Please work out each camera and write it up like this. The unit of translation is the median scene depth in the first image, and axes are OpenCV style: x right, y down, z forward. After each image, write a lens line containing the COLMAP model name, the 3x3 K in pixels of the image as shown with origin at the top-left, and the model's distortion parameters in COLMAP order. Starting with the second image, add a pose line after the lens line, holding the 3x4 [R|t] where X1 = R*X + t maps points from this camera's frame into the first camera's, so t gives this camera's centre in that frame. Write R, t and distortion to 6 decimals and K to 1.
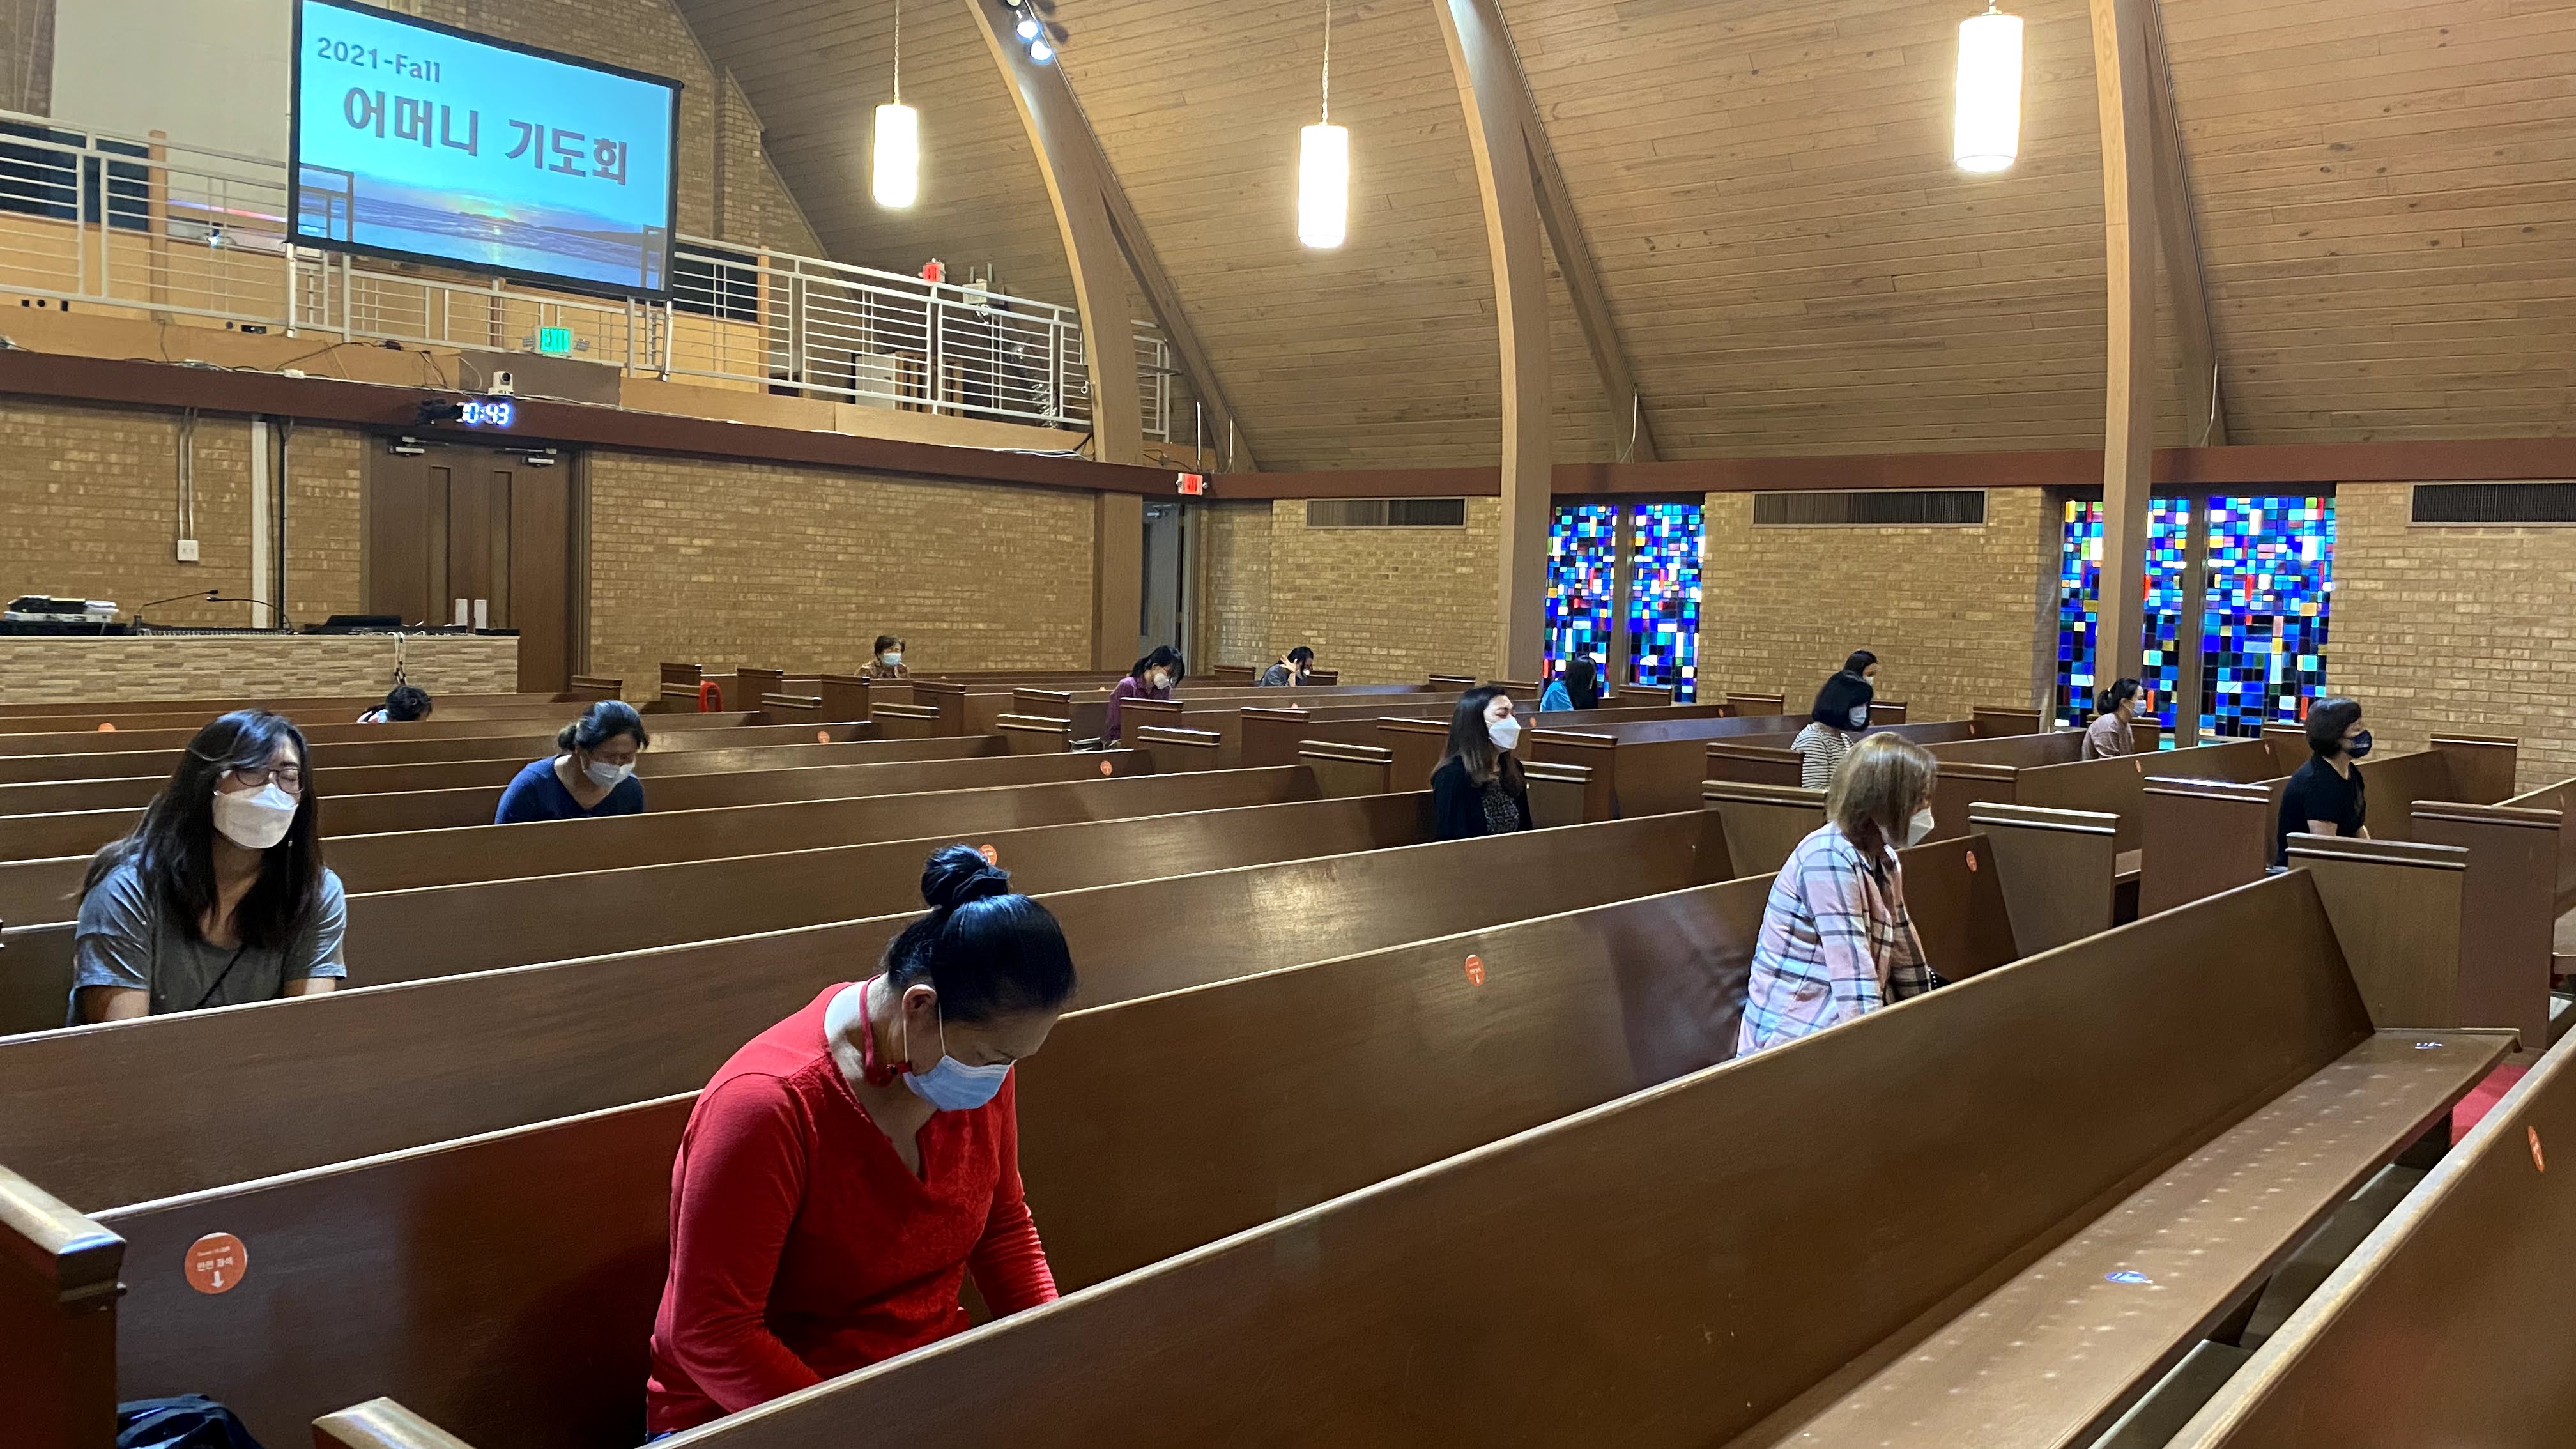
lens RADIAL K [[1912.8, 0, 1291.1], [0, 1912.8, 713.8], [0, 0, 1]] dist [-0.001422, -0.006650]
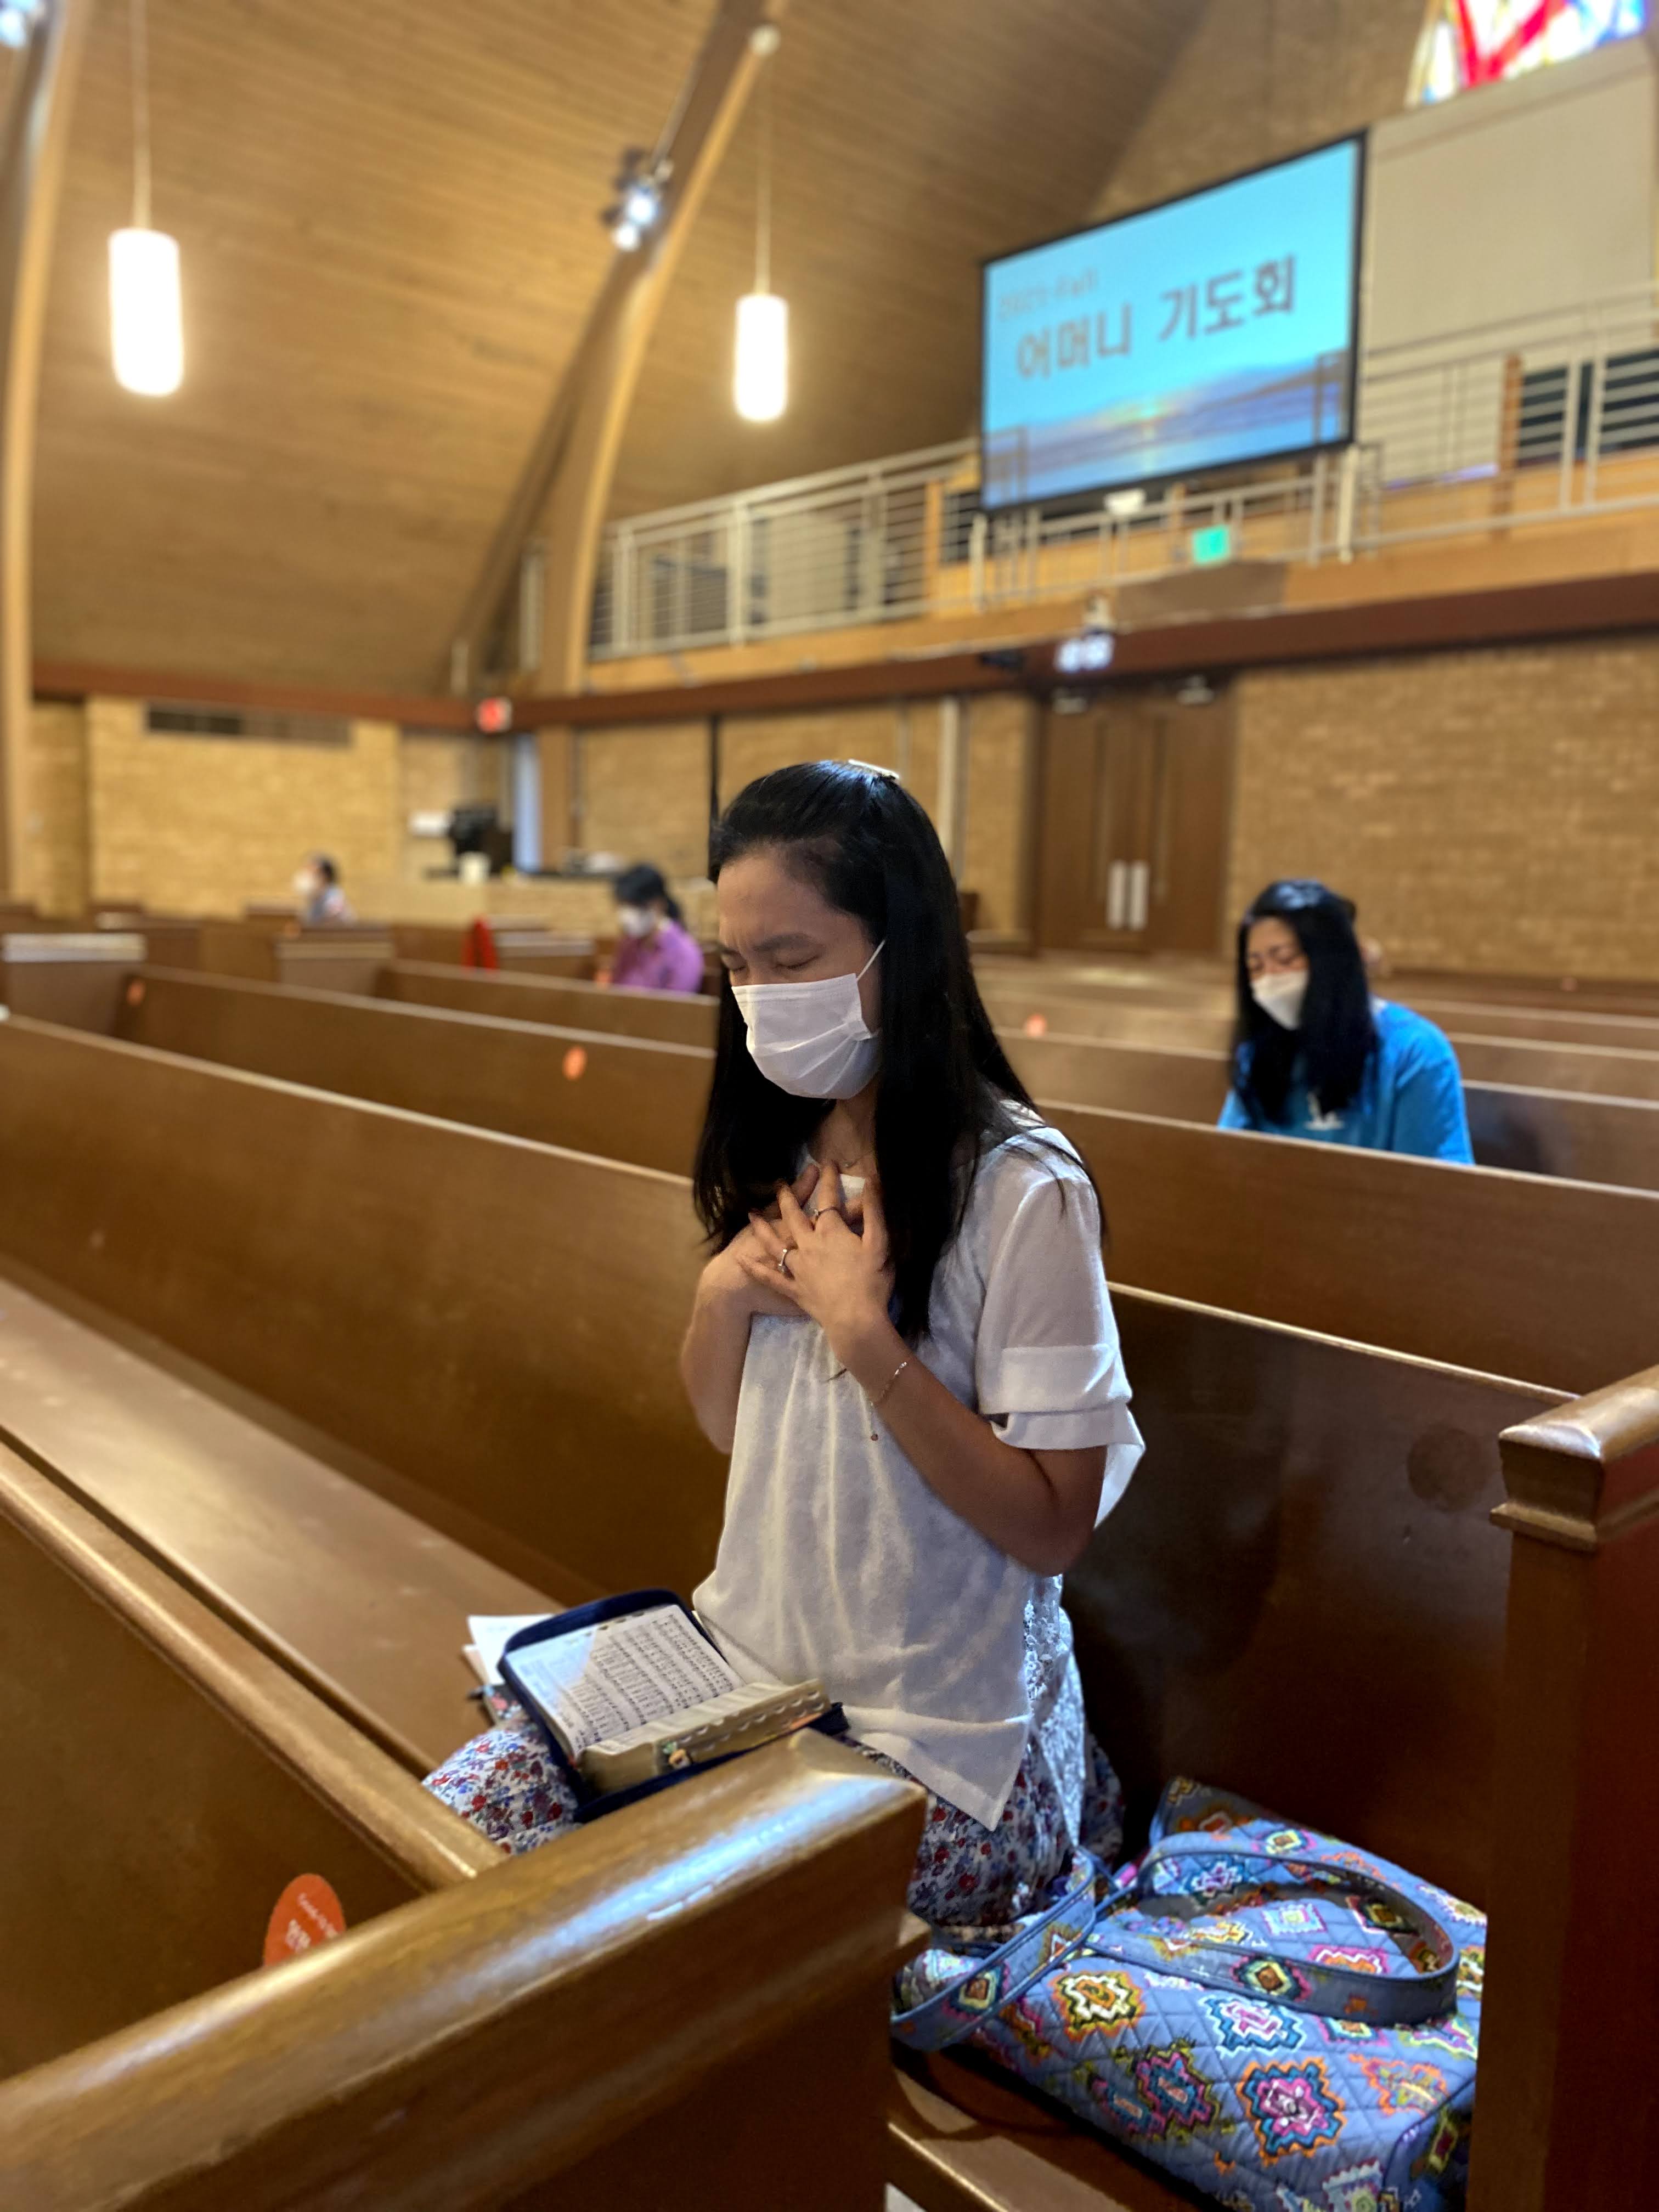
lens RADIAL K [[1678.8, 0, 822.3], [0, 1678.8, 1101.7], [0, 0, 1]] dist [0.009575, -0.029519]
pose [[-0.113321, 0.087889, -0.989664, 0.345375], [-0.091331, 0.990941, 0.098460, -0.013531], [0.989352, 0.101544, -0.104267, 0.879096]]
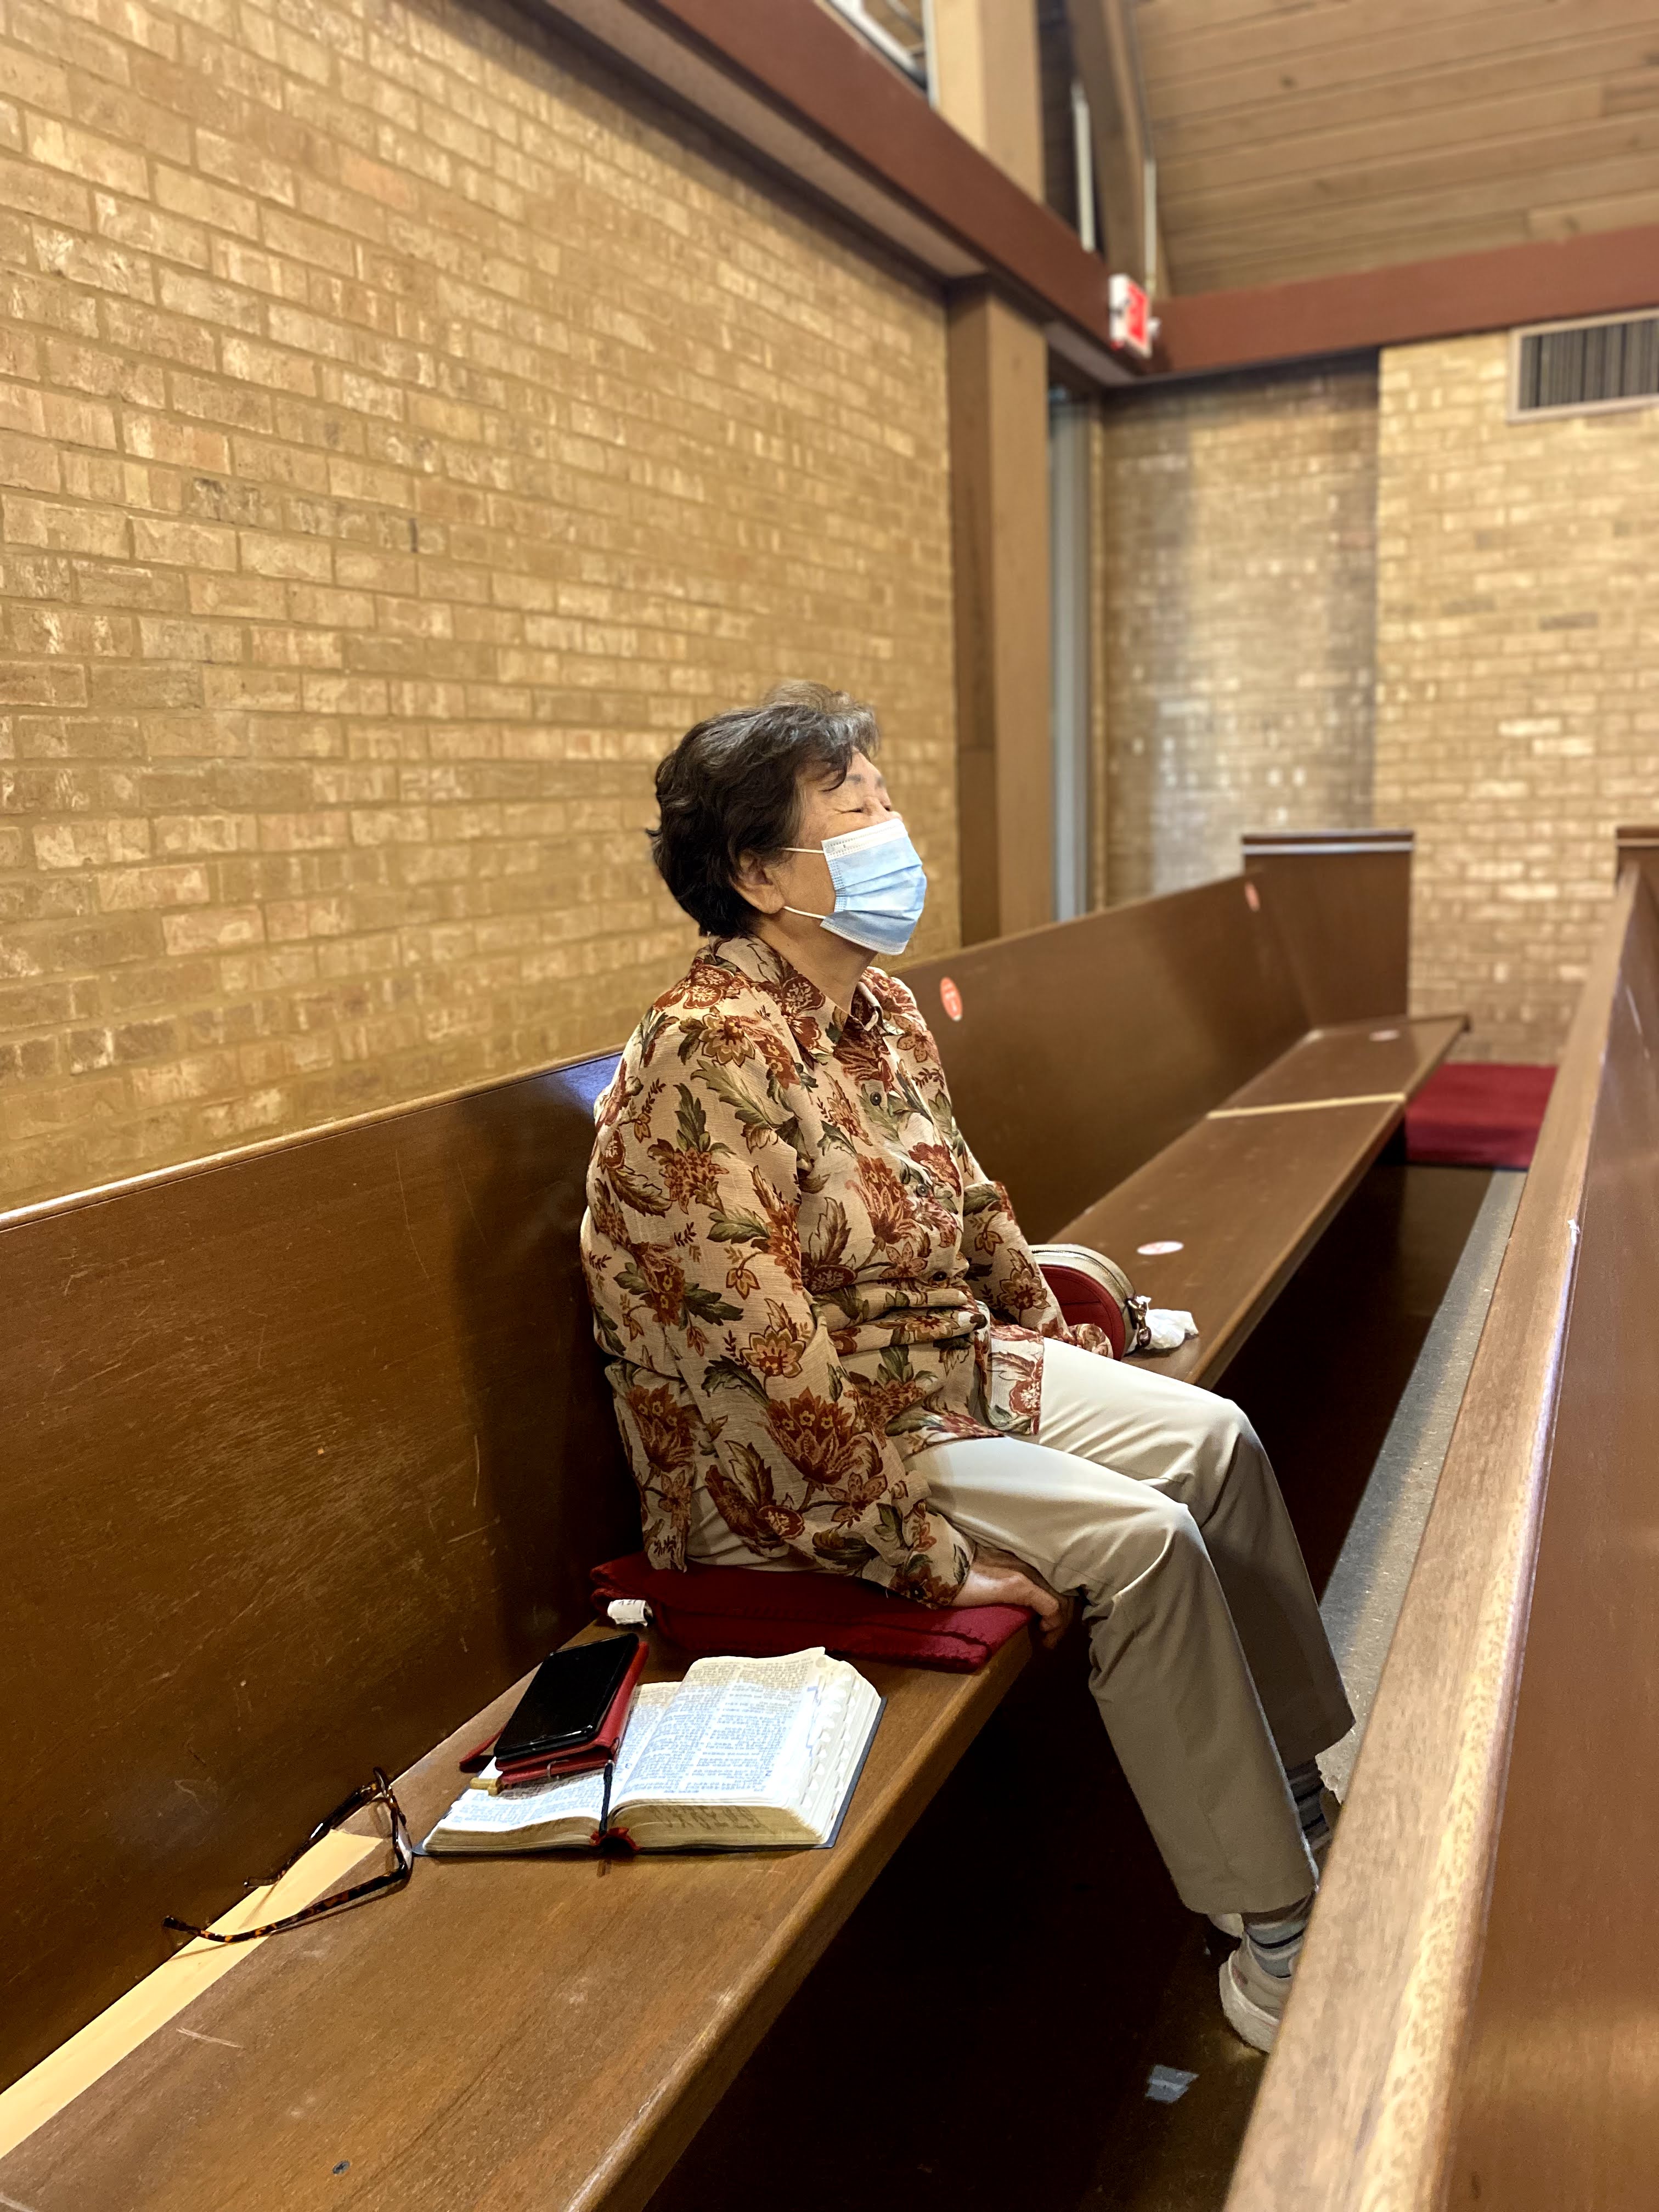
lens RADIAL K [[1698.1, 0, 829.5], [0, 1698.1, 1106.0], [0, 0, 1]] dist [0.013675, -0.021709]
pose [[0.963341, -0.114620, 0.242560, -0.245973], [0.084197, 0.987627, 0.132303, -0.031320], [-0.254724, -0.107030, 0.961073, 0.886131]]
